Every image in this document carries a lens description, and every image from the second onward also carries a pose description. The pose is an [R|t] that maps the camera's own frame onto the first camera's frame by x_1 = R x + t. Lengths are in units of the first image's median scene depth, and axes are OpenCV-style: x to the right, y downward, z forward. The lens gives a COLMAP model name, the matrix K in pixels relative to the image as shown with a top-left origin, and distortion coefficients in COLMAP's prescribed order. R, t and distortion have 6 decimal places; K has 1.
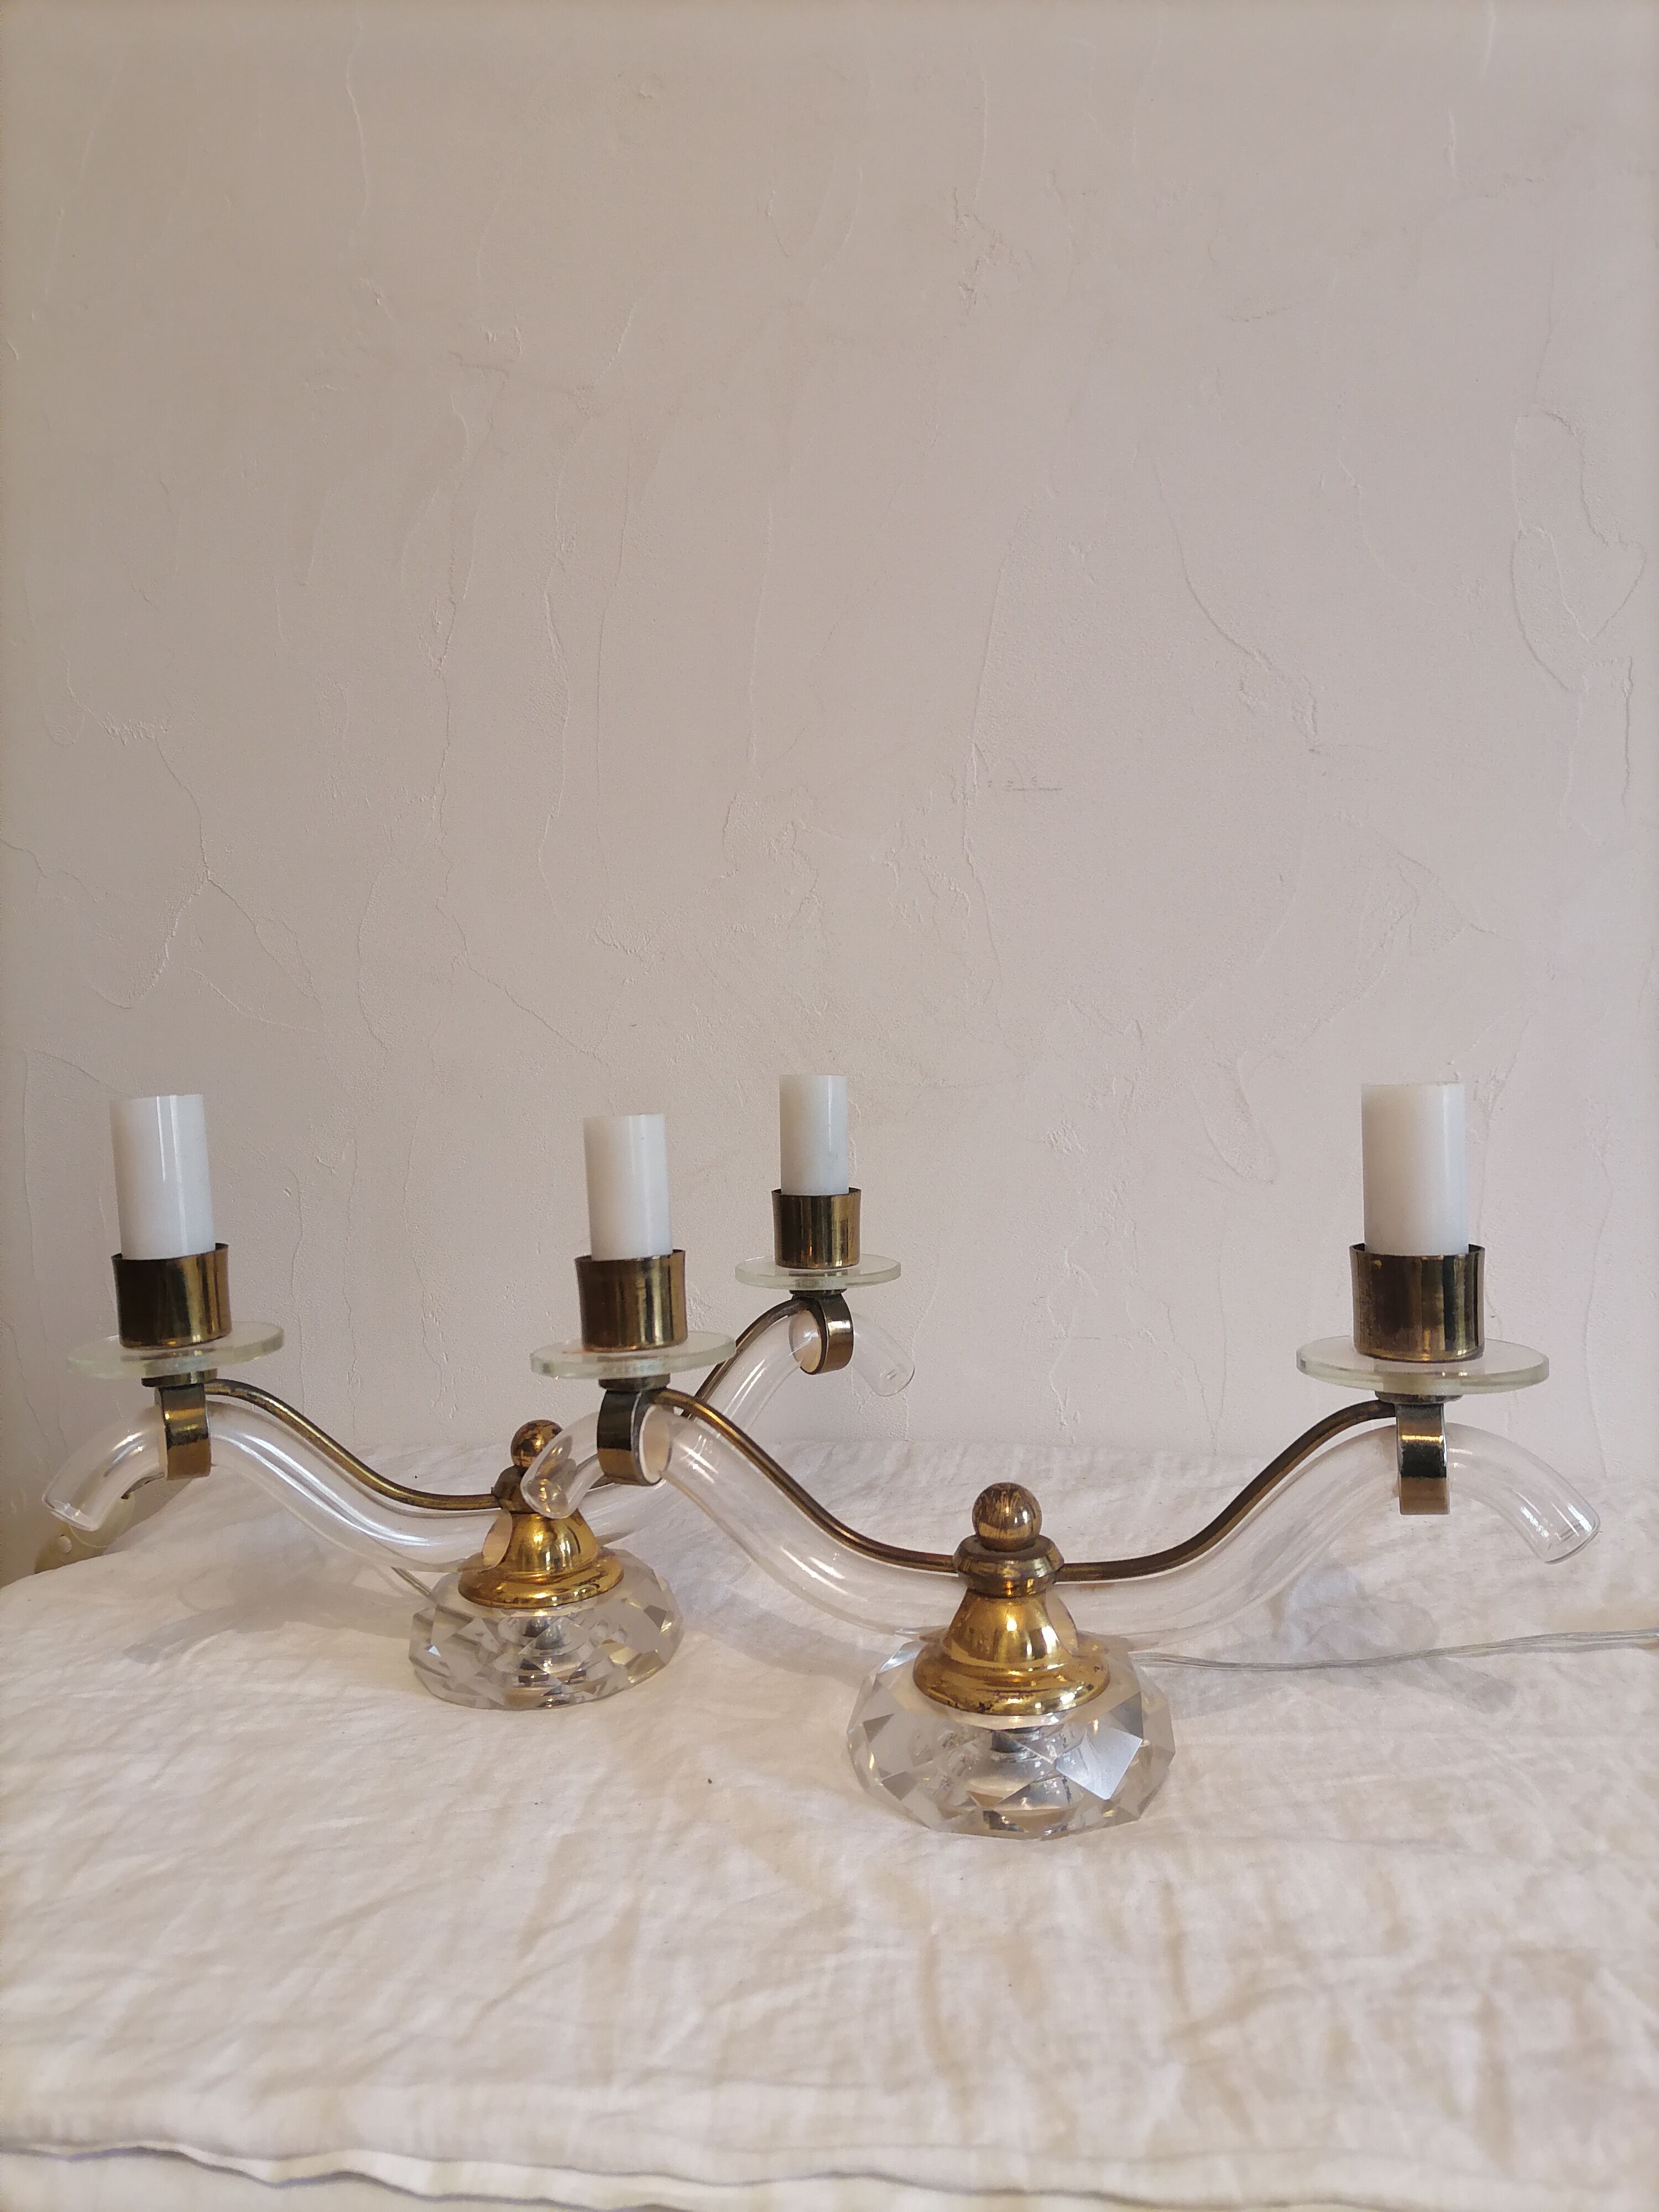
lens RADIAL K [[1659.2, 0, 818.8], [0, 1659.2, 1094.1], [0, 0, 1]] dist [0.003496, 0.007641]
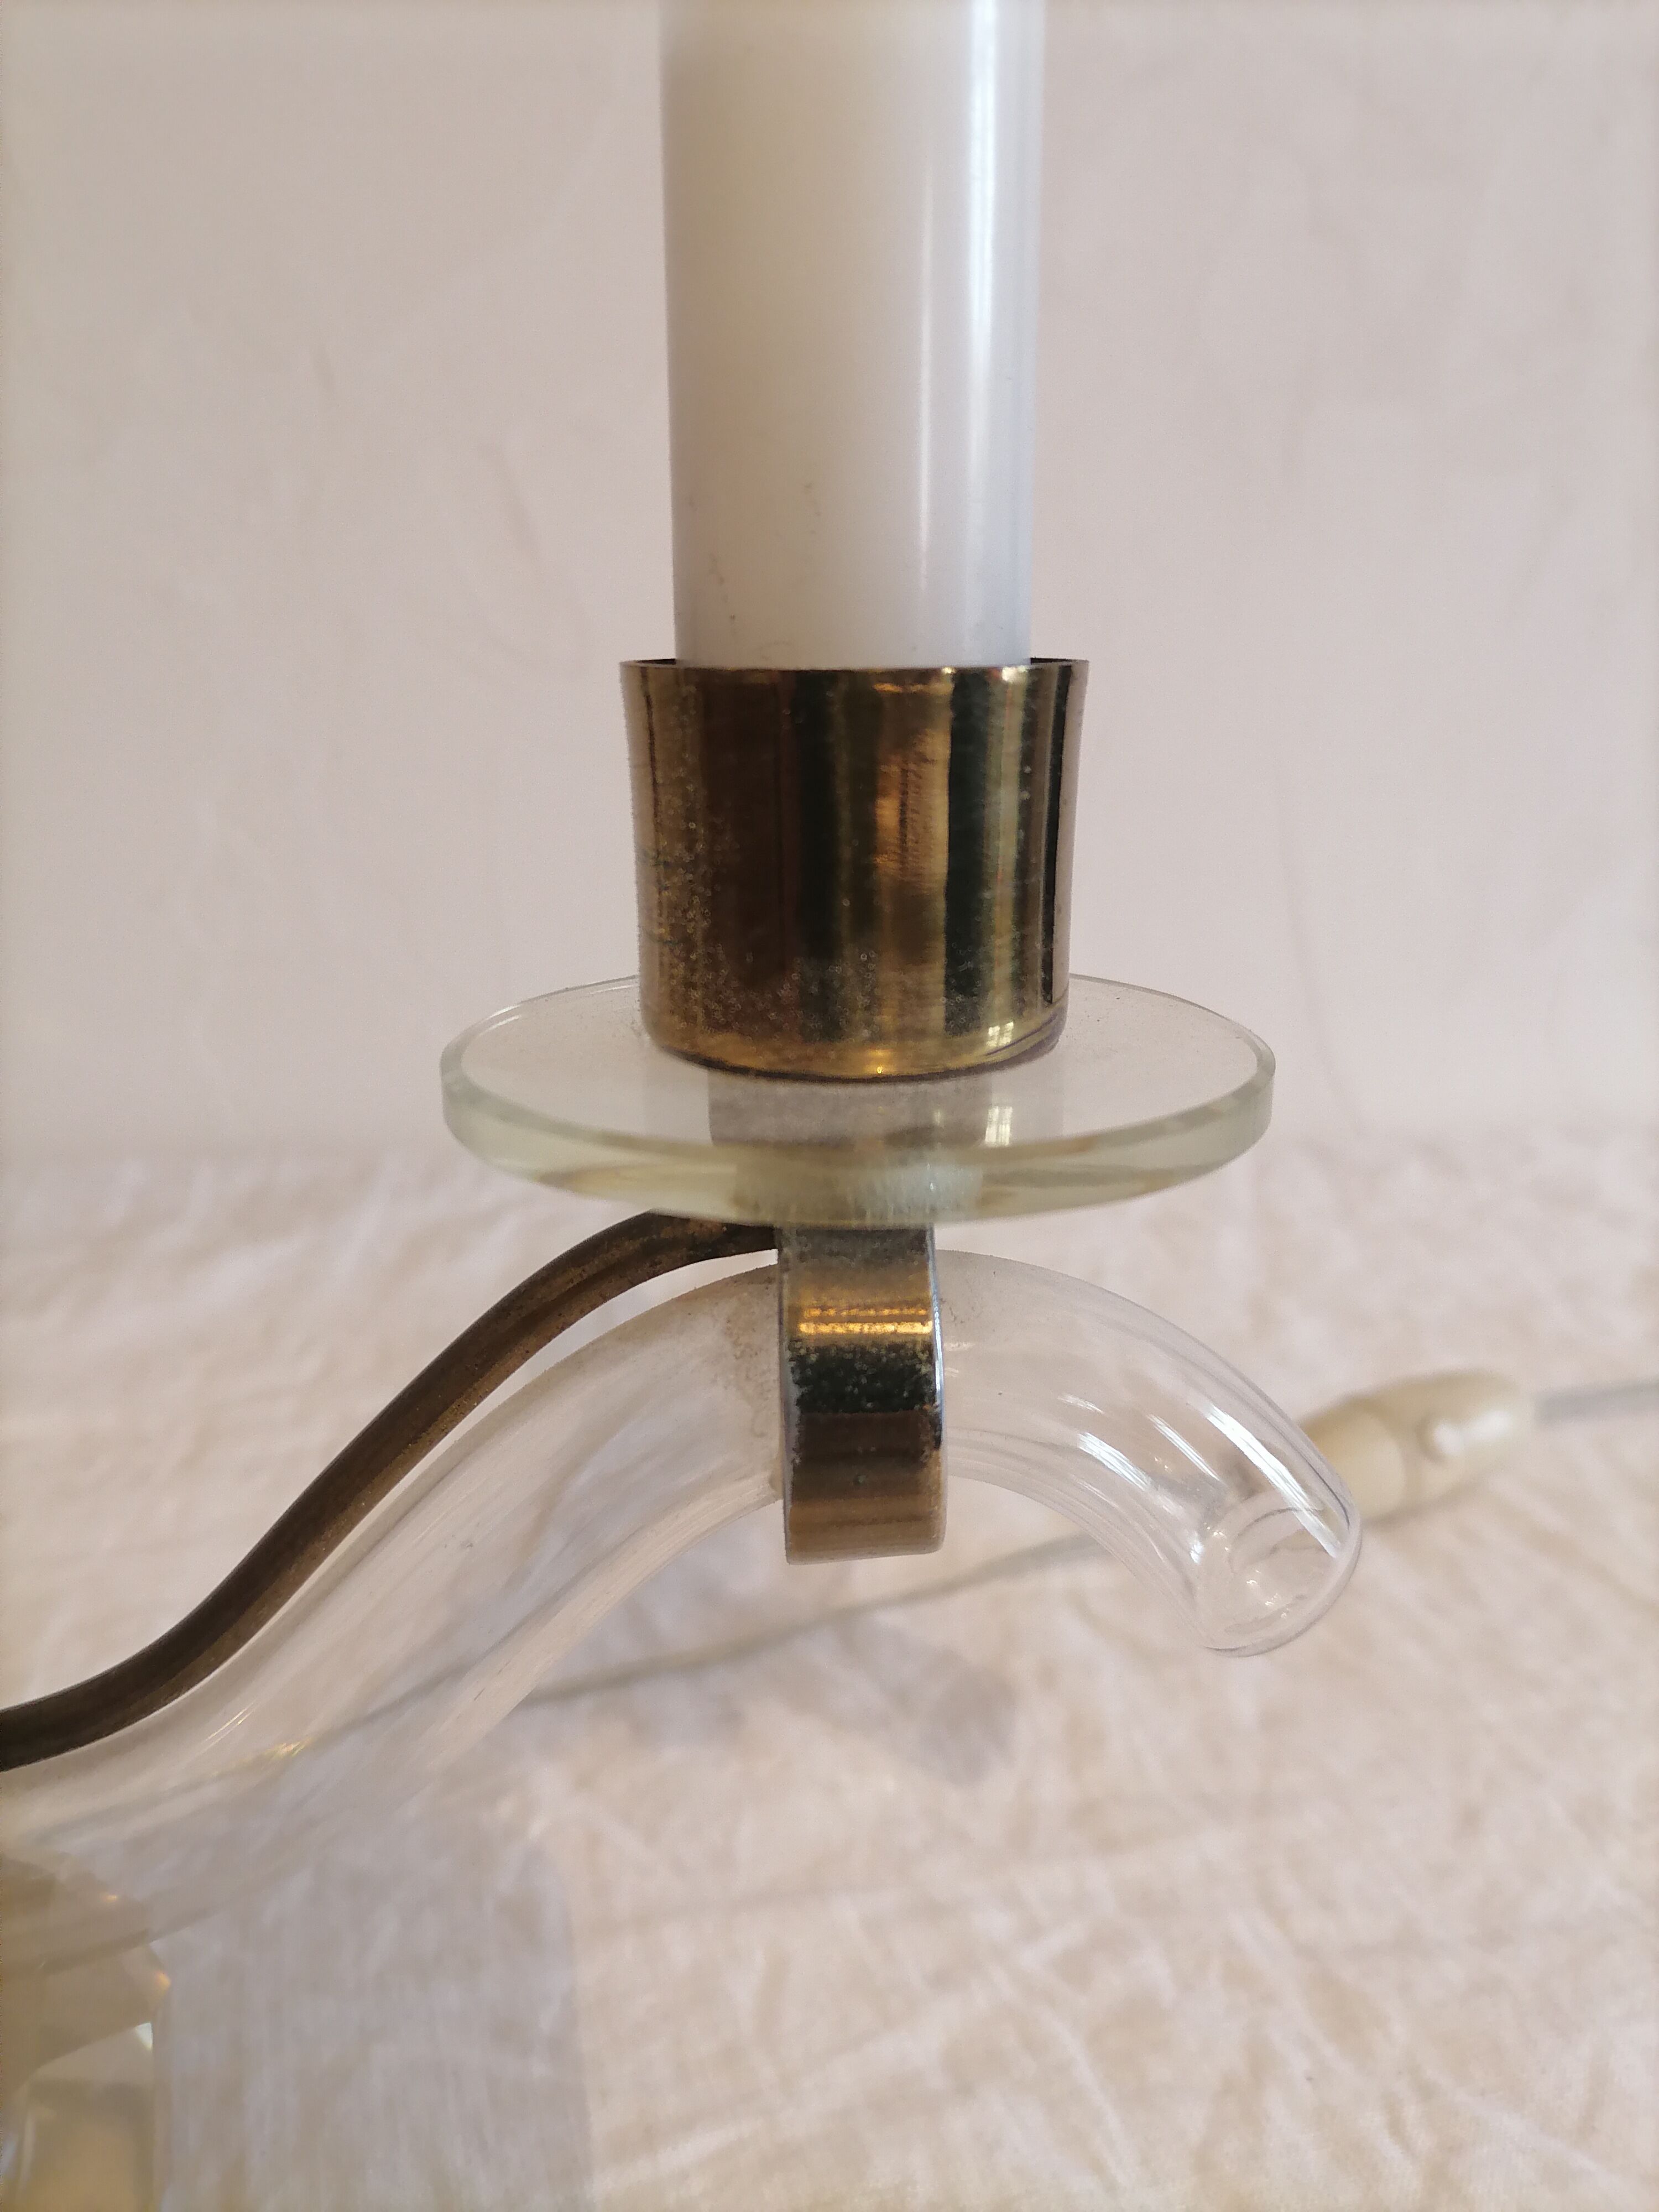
lens RADIAL K [[1670.4, 0, 828.4], [0, 1670.4, 1115.4], [0, 0, 1]] dist [-0.011962, -0.007643]
pose [[0.936442, -0.073805, 0.342971, 0.227127], [-0.015781, 0.967769, 0.251345, 0.085038], [-0.350467, -0.240783, 0.905095, 0.650761]]
